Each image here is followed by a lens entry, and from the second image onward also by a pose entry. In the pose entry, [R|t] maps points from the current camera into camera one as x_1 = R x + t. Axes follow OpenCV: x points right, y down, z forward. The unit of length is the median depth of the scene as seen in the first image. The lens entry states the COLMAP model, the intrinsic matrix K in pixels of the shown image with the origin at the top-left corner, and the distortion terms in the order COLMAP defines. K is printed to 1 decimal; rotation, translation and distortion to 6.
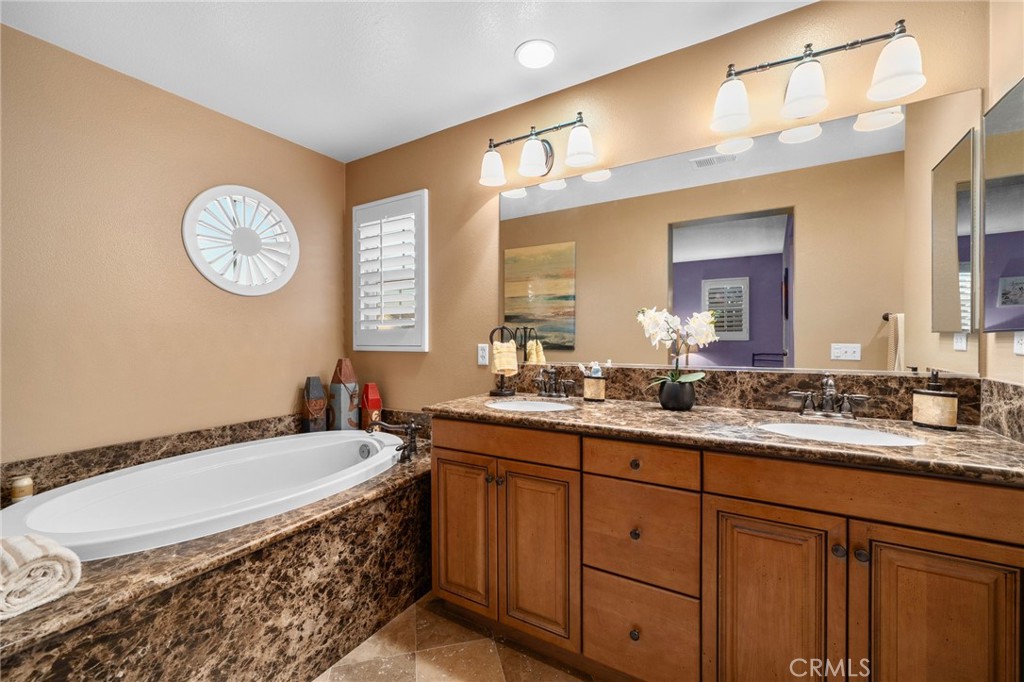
lens RADIAL K [[410.7, 0, 514.1], [0, 410.7, 344.2], [0, 0, 1]] dist [0.000012, 0.000036]
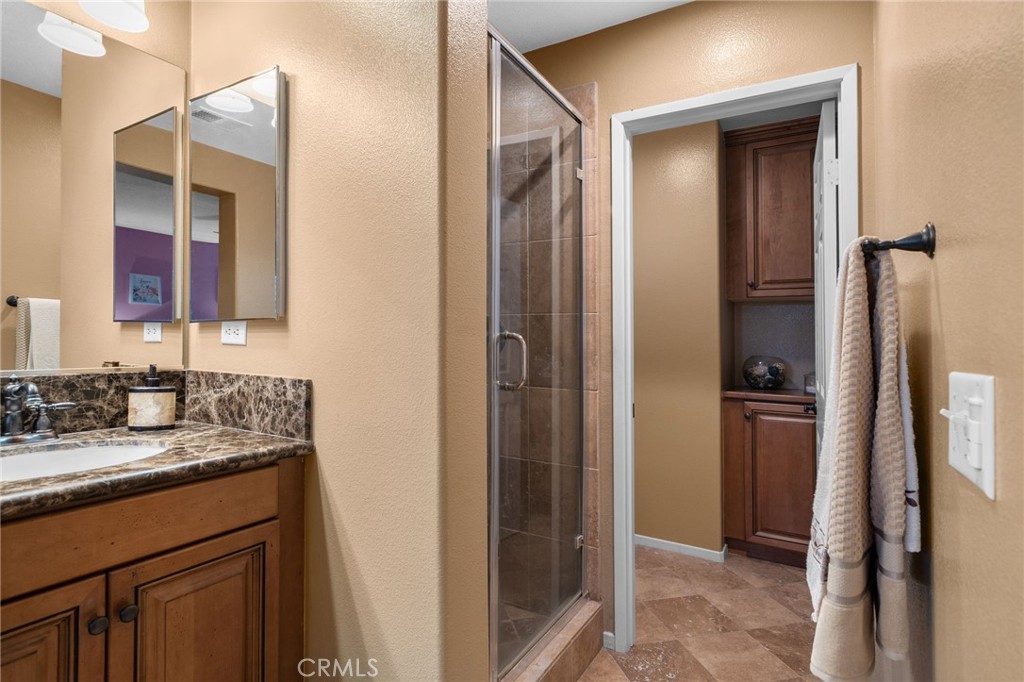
lens RADIAL K [[515.9, 0, 511.2], [0, 515.9, 334.4], [0, 0, 1]] dist [-0.001480, -0.000143]
pose [[-0.011621, 0.020570, 0.999721, -0.078273], [-0.002489, 0.999785, -0.020600, 0.023187], [-0.999929, -0.002727, -0.011567, 0.256129]]
